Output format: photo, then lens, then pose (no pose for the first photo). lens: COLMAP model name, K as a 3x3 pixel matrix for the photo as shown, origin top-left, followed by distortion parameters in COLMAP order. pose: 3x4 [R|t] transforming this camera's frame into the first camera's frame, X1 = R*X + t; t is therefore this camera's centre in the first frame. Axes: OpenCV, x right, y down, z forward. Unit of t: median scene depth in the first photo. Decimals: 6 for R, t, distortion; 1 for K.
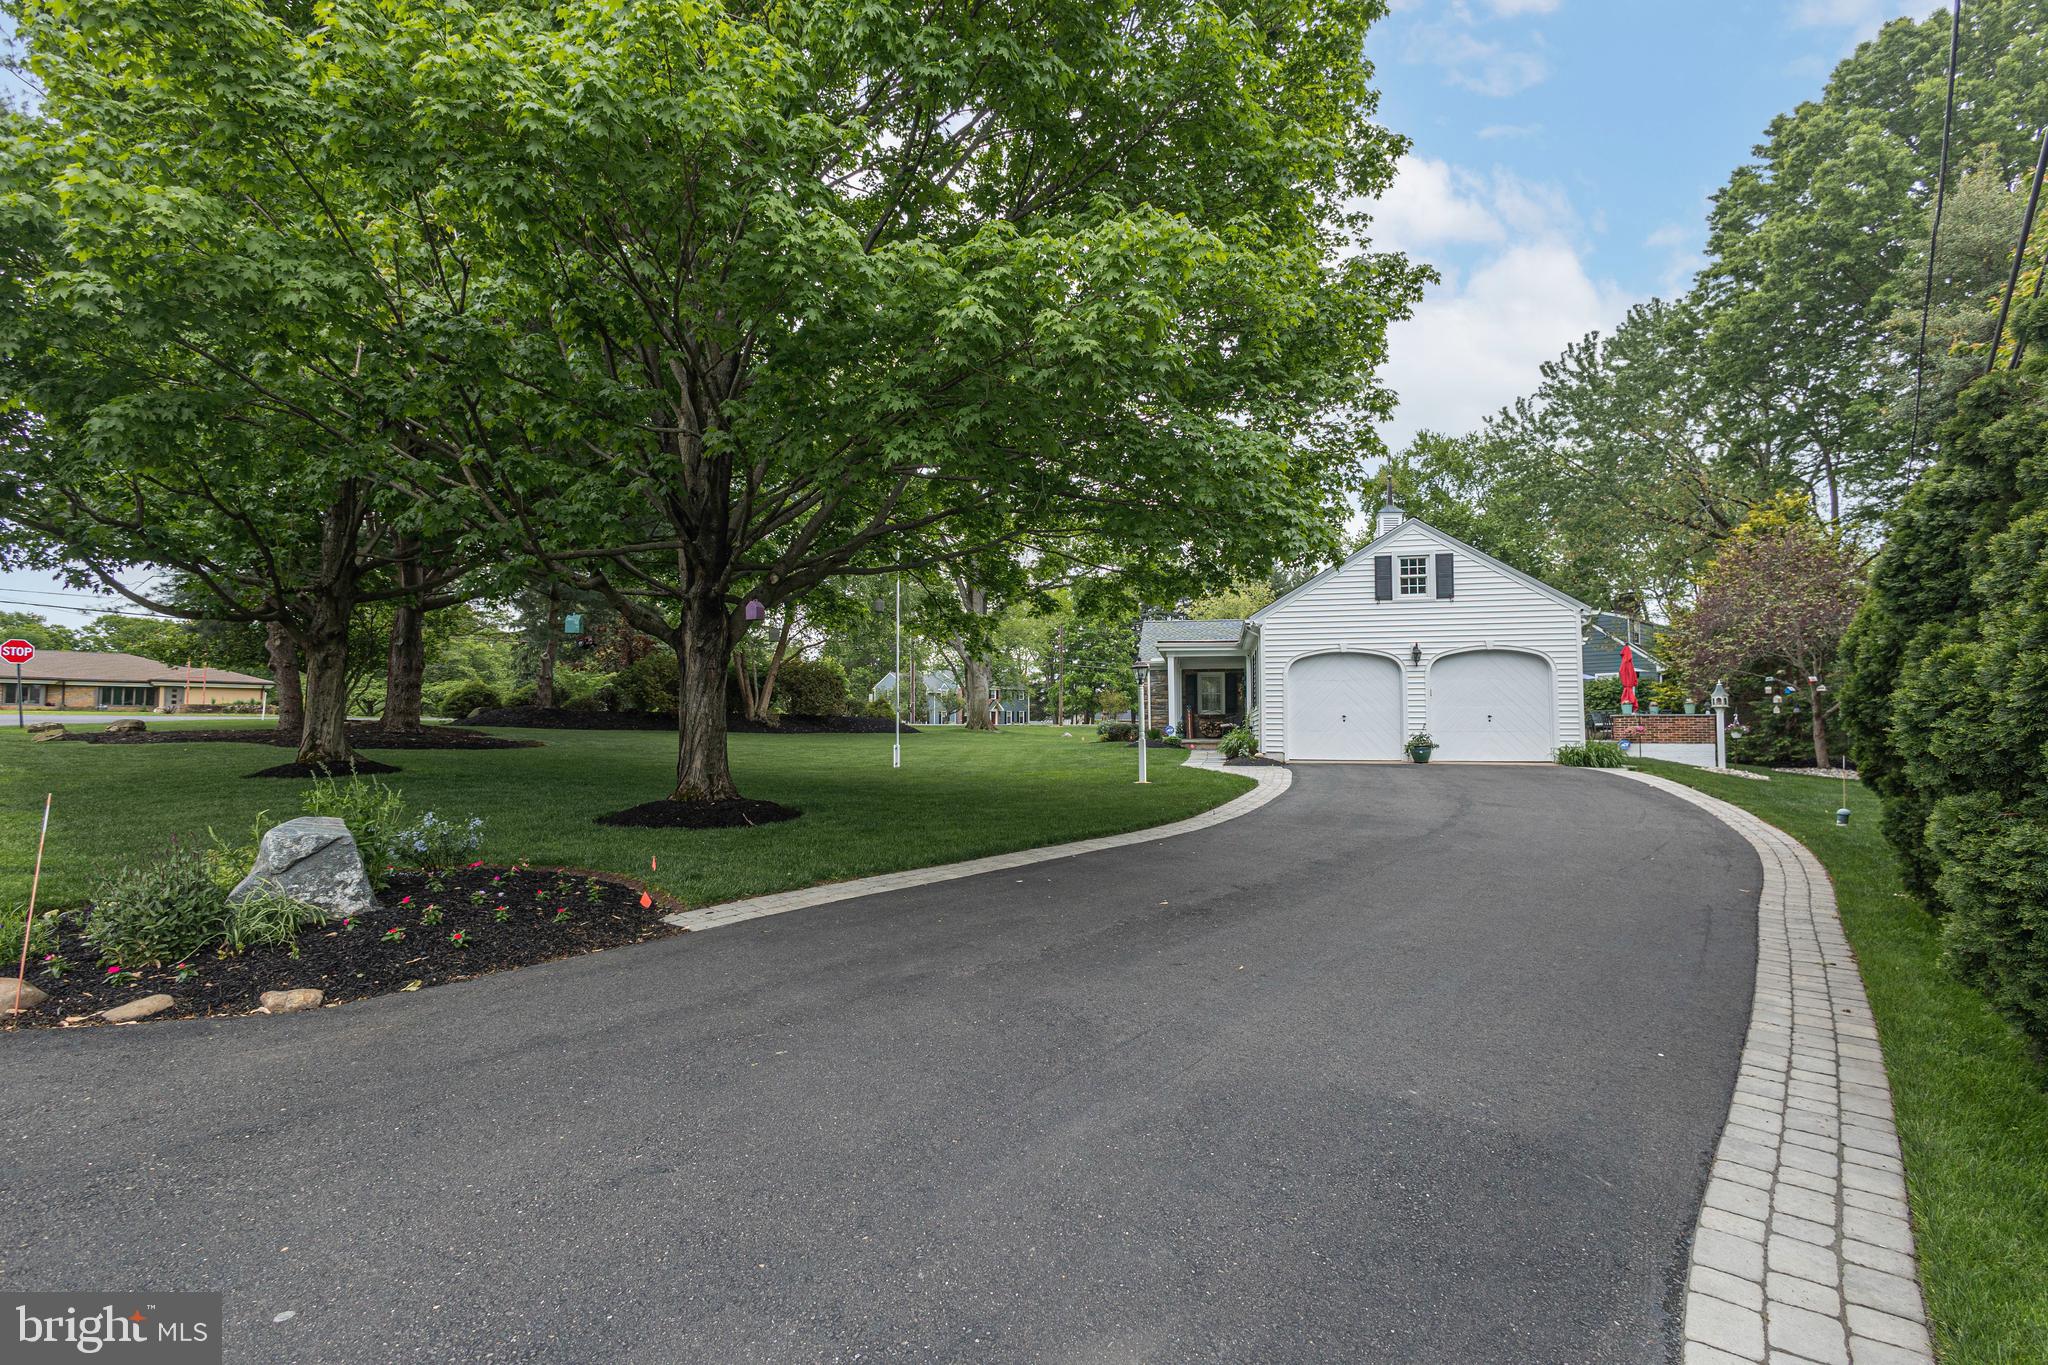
lens RADIAL K [[957.3, 0, 1031.3], [0, 957.3, 673.6], [0, 0, 1]] dist [0.011972, -0.002719]
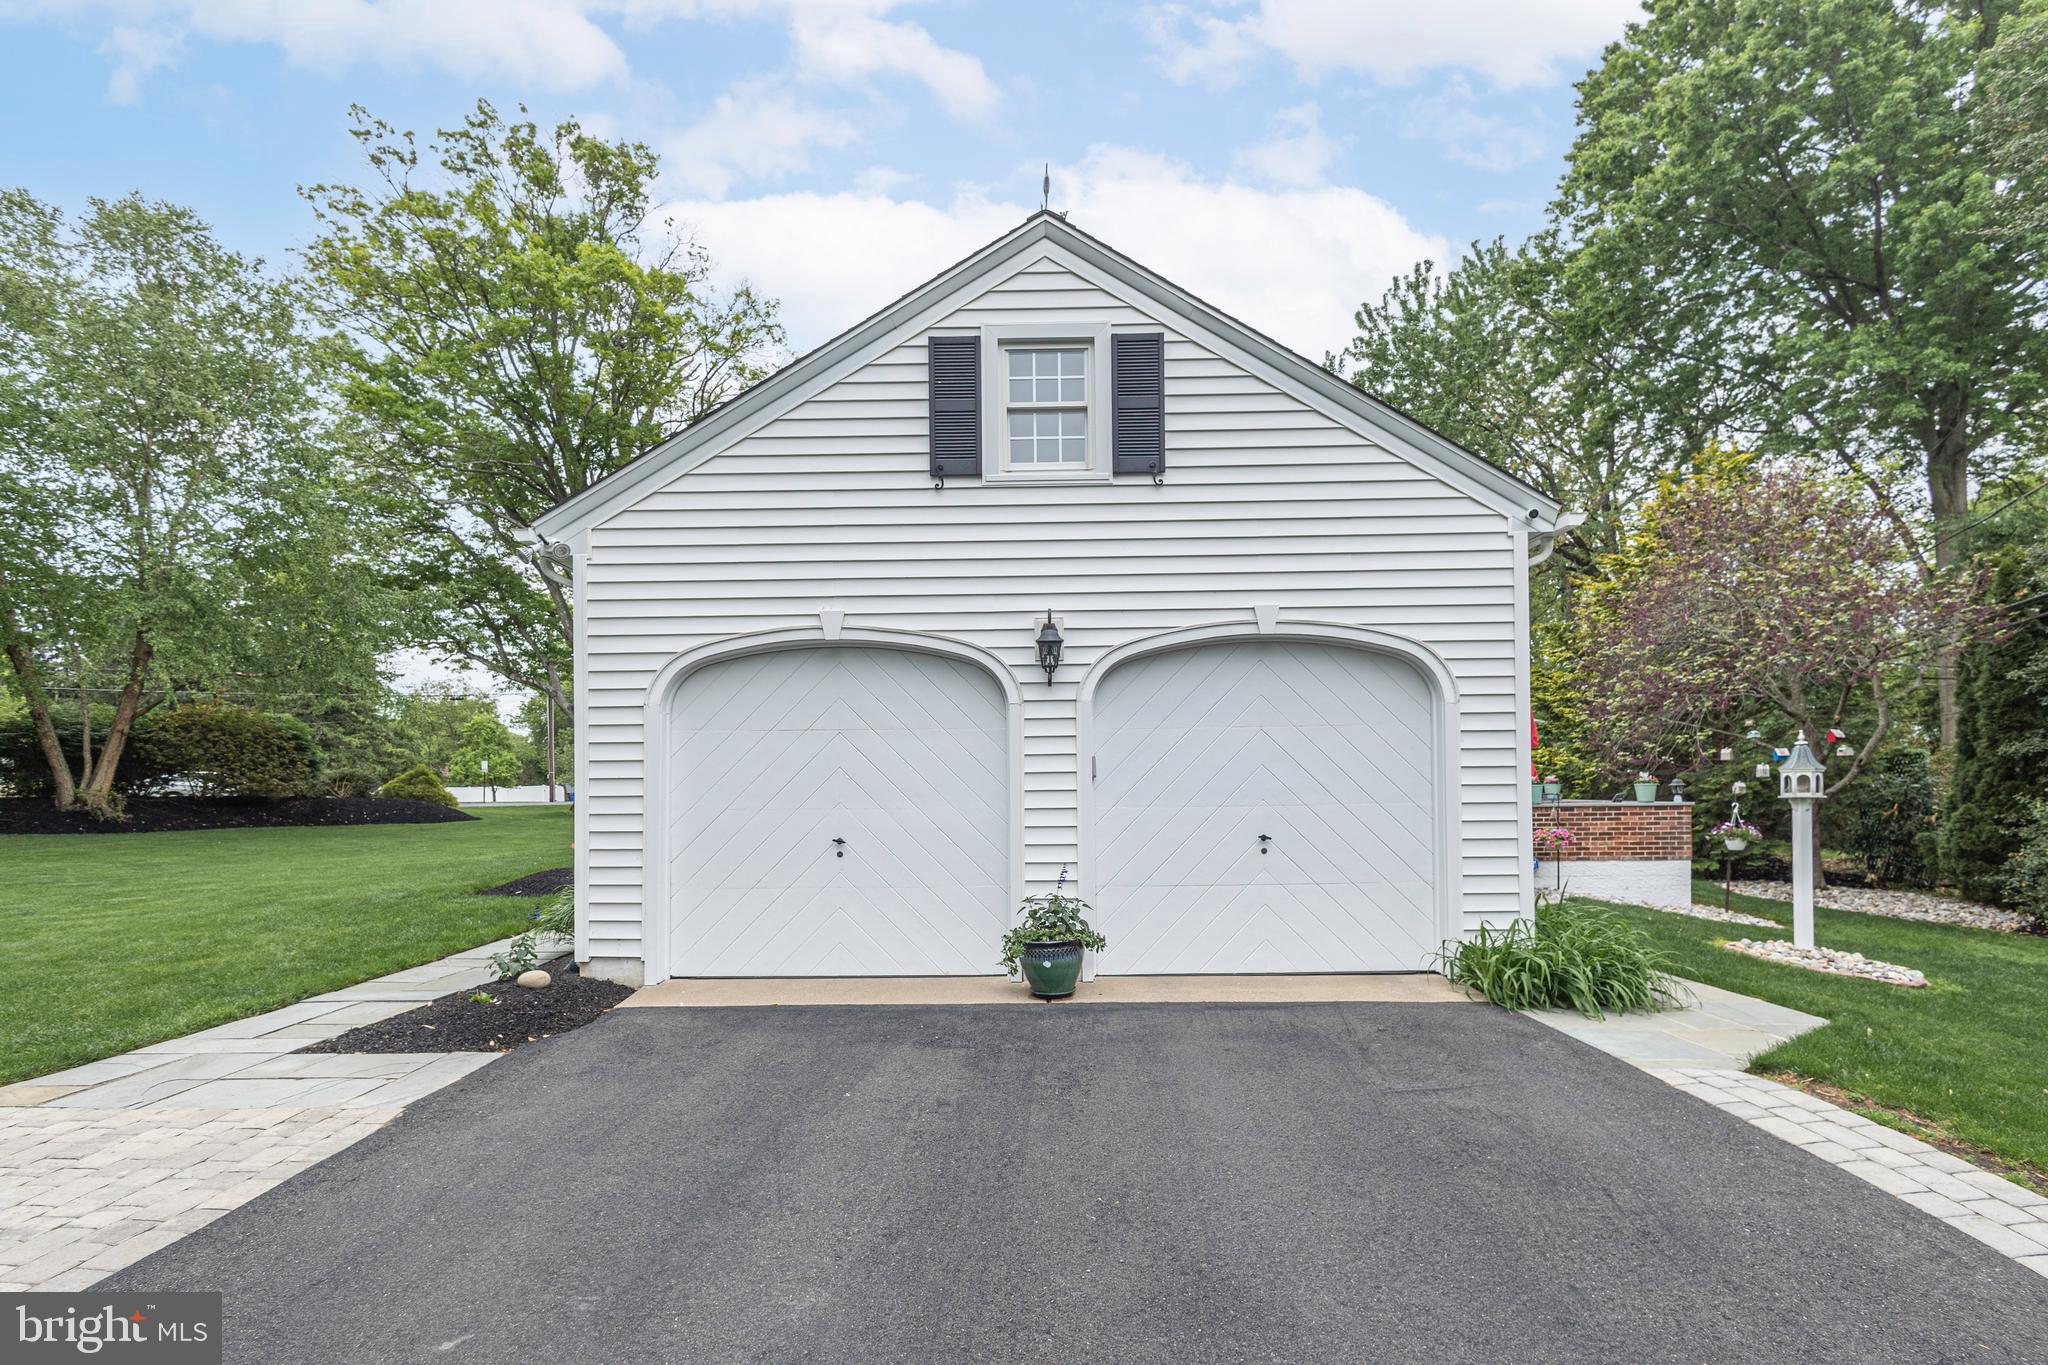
lens RADIAL K [[957.3, 0, 1037.2], [0, 957.3, 781.7], [0, 0, 1]] dist [0.011972, -0.002719]
pose [[0.982836, -0.008097, 0.184301, 0.277219], [-0.000504, 0.998915, 0.046572, 0.007844], [-0.184479, -0.045866, 0.981766, 0.562982]]
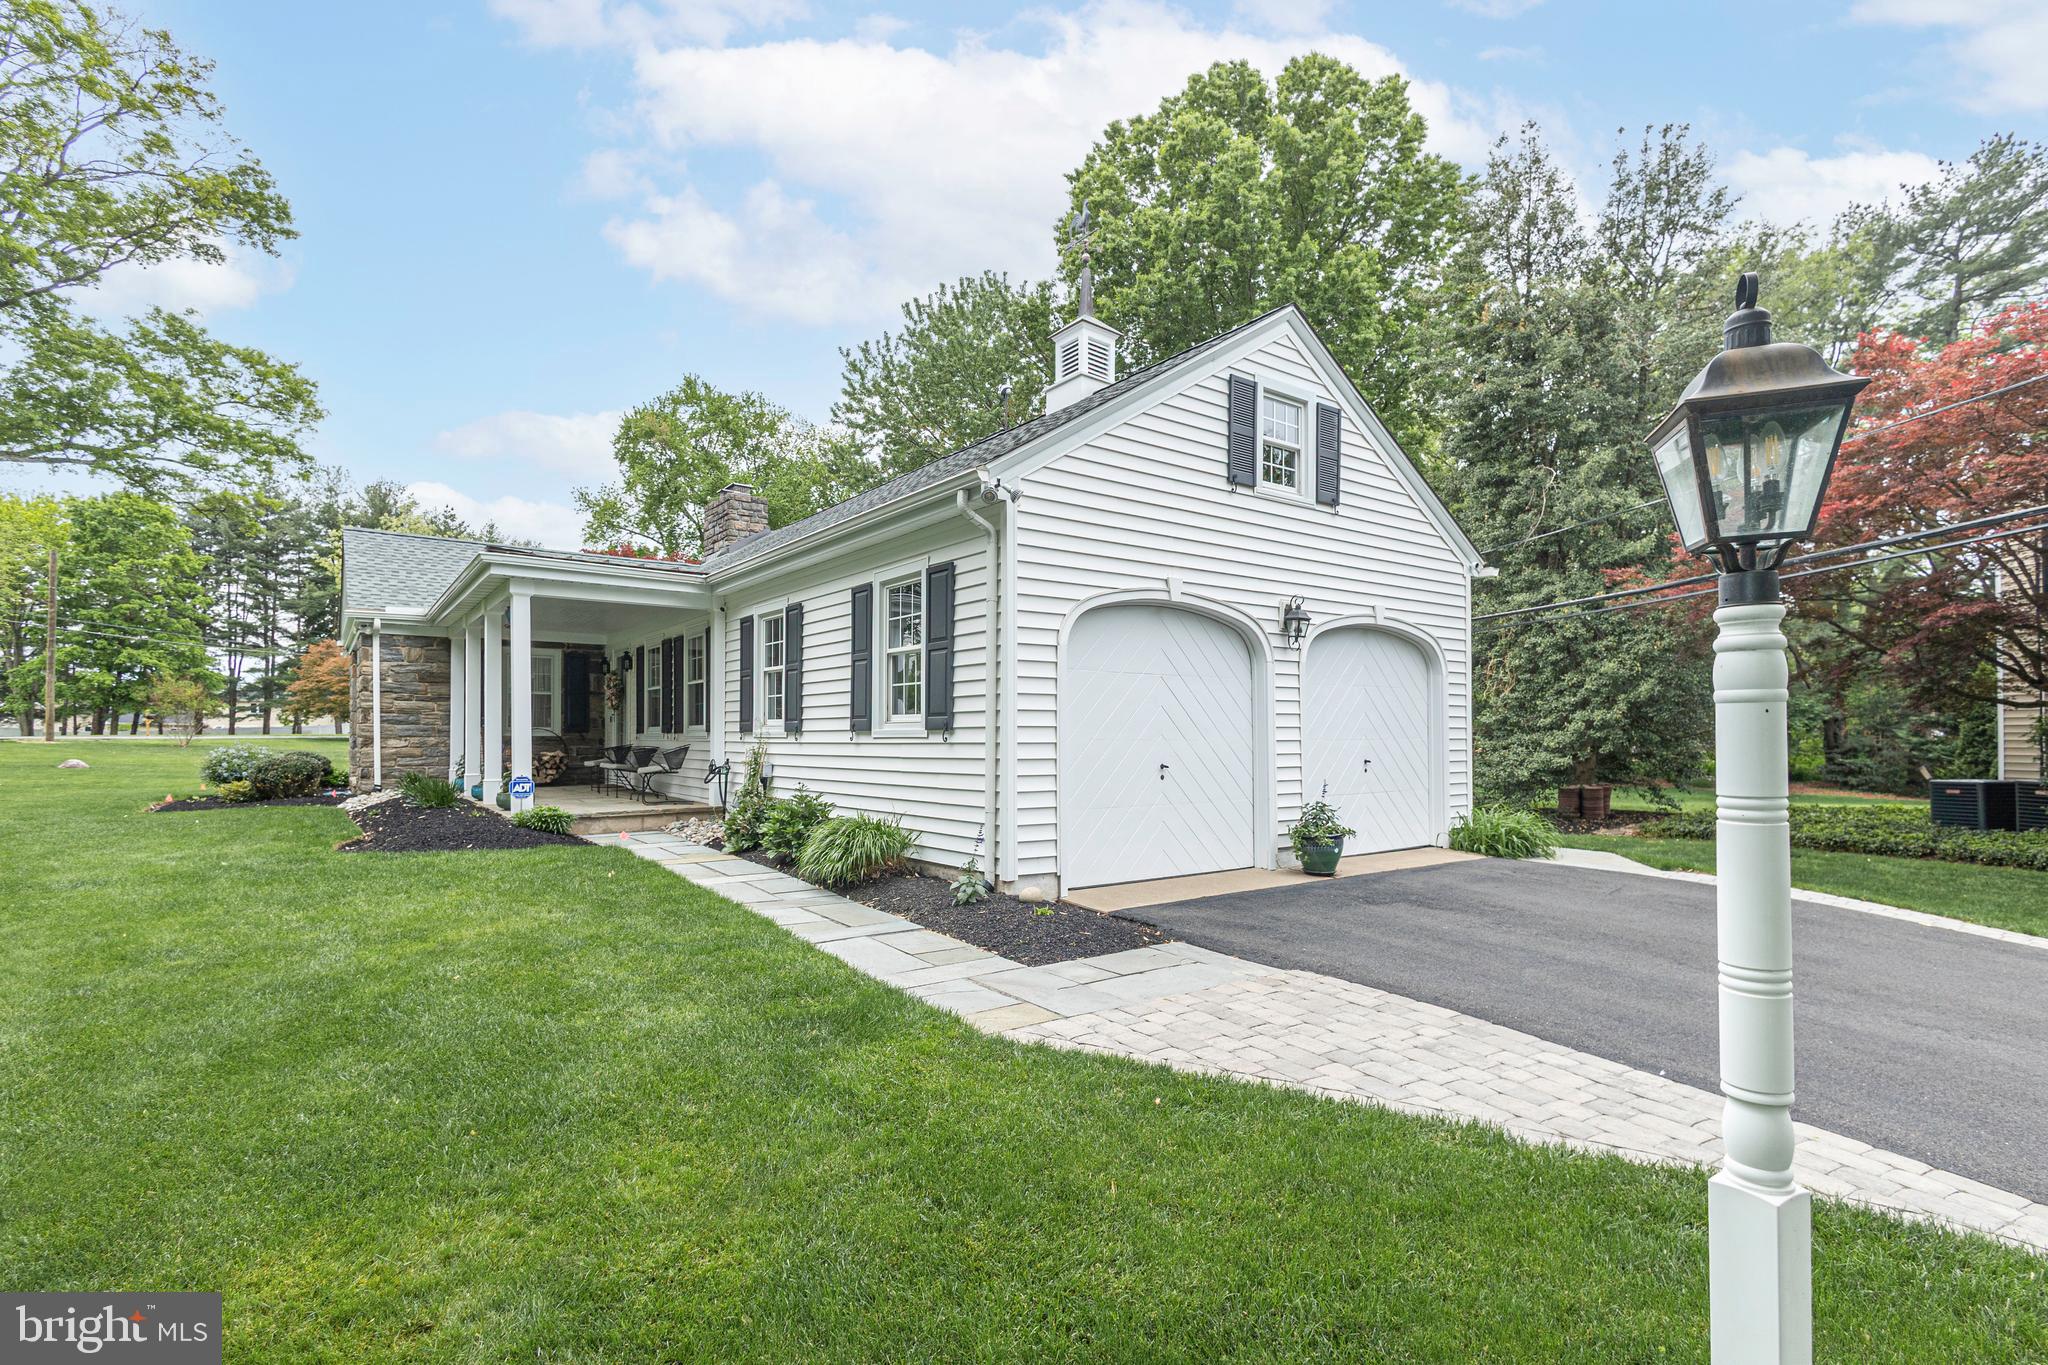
lens RADIAL K [[957.3, 0, 1031.6], [0, 957.3, 722.4], [0, 0, 1]] dist [0.011972, -0.002719]
pose [[0.671467, 0.008971, 0.740981, -0.000814], [-0.044565, 0.998606, 0.028294, 0.014895], [-0.739694, -0.052020, 0.670930, 0.650978]]
